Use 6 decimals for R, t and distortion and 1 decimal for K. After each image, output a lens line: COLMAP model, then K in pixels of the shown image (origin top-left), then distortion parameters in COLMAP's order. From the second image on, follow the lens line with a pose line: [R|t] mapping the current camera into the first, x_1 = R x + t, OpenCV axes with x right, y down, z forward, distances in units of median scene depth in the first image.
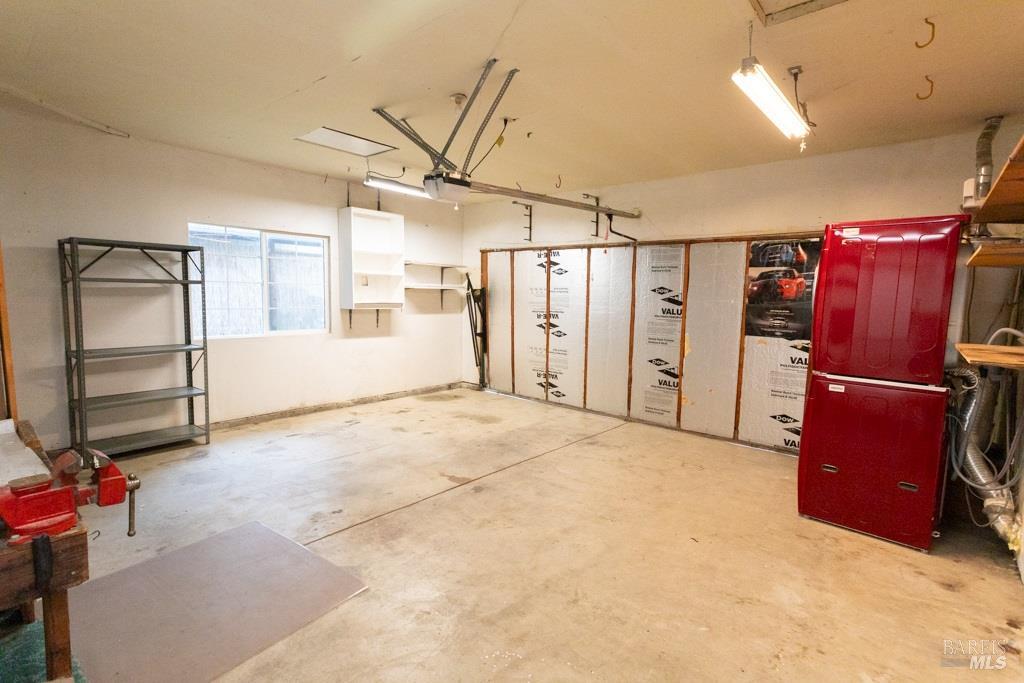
lens RADIAL K [[487.8, 0, 506.2], [0, 487.8, 342.6], [0, 0, 1]] dist [0.007350, 0.000990]
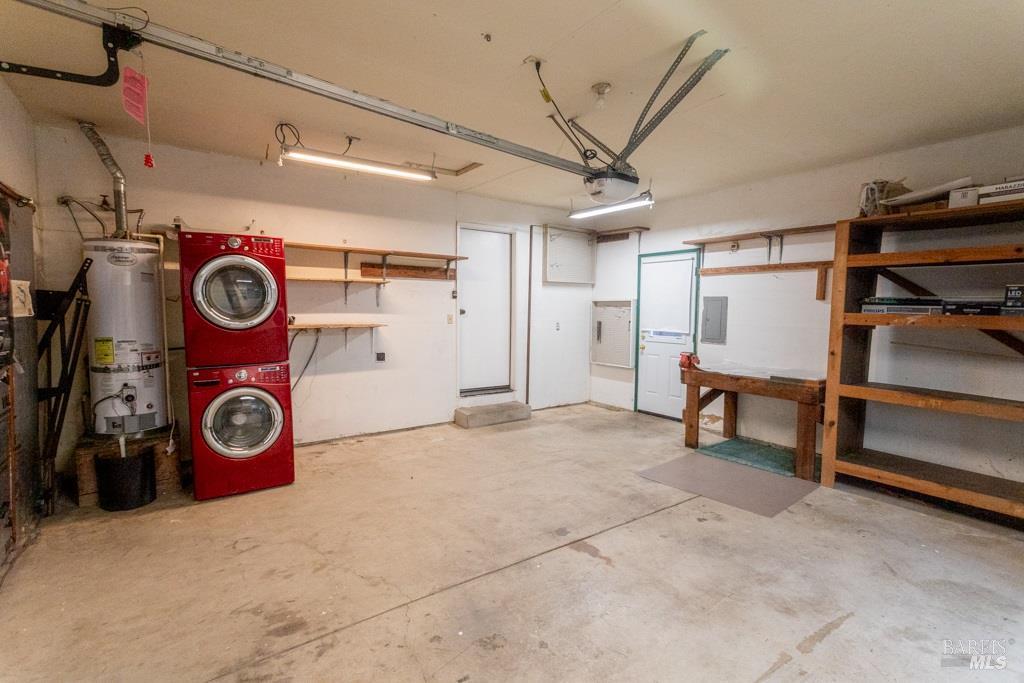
lens RADIAL K [[487.8, 0, 506.2], [0, 487.8, 342.6], [0, 0, 1]] dist [0.007350, 0.000990]
pose [[-0.969657, -0.050693, 0.239155, -0.153371], [-0.007773, 0.984163, 0.177096, -0.182755], [-0.244345, 0.169863, -0.954695, 1.813132]]
